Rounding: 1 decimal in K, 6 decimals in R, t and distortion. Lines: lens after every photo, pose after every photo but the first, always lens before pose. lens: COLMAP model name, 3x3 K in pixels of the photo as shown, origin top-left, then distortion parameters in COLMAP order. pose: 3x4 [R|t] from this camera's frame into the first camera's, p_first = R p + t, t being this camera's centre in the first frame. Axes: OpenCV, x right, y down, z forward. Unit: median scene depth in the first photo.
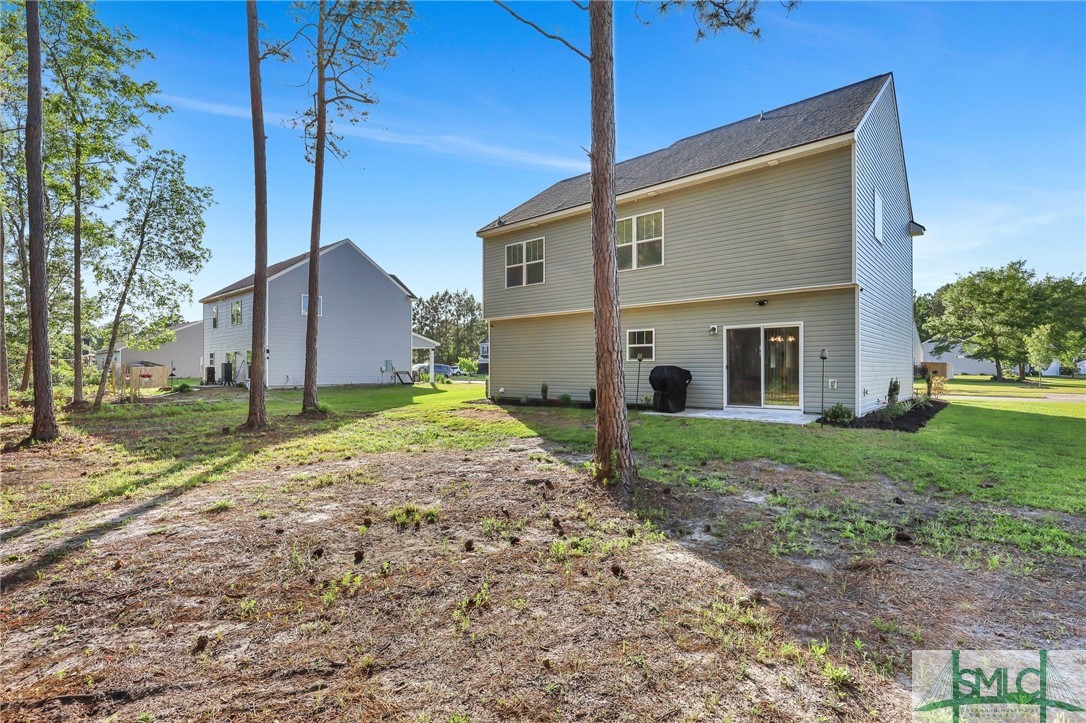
lens RADIAL K [[503.8, 0, 497.3], [0, 503.8, 365.4], [0, 0, 1]] dist [-0.000214, -0.000099]
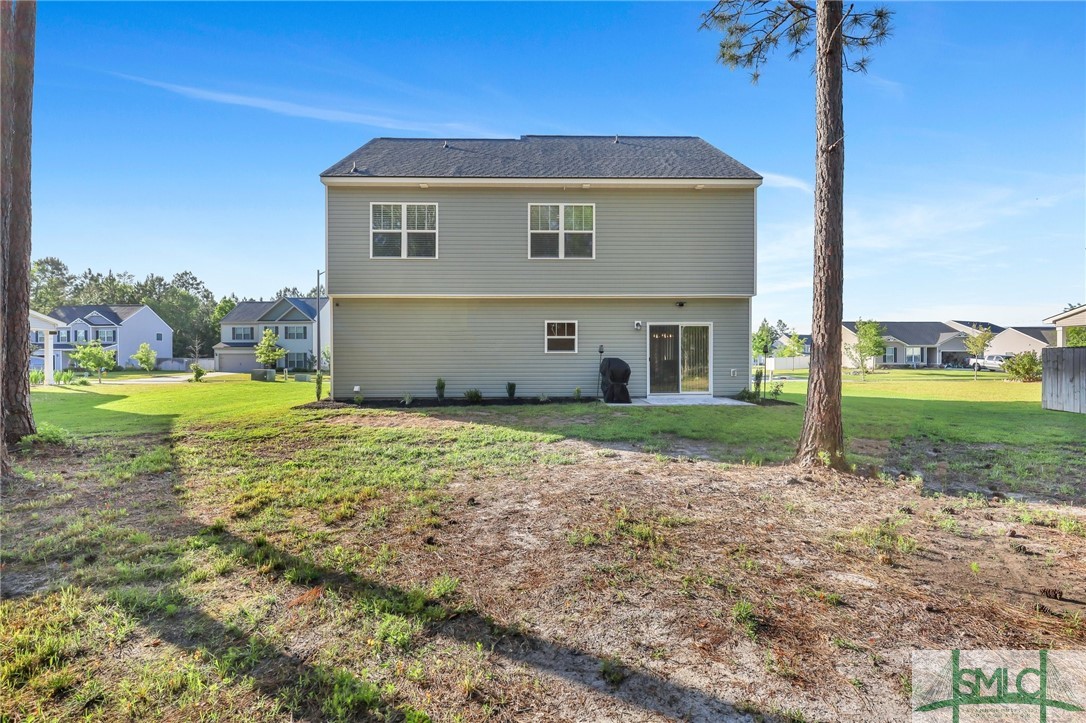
lens RADIAL K [[503.8, 0, 497.3], [0, 503.8, 365.4], [0, 0, 1]] dist [-0.000214, -0.000099]
pose [[0.708432, 0.005924, 0.705754, -0.505359], [-0.002919, 0.999981, -0.005463, 0.021409], [-0.705773, 0.001810, 0.708436, 0.400532]]
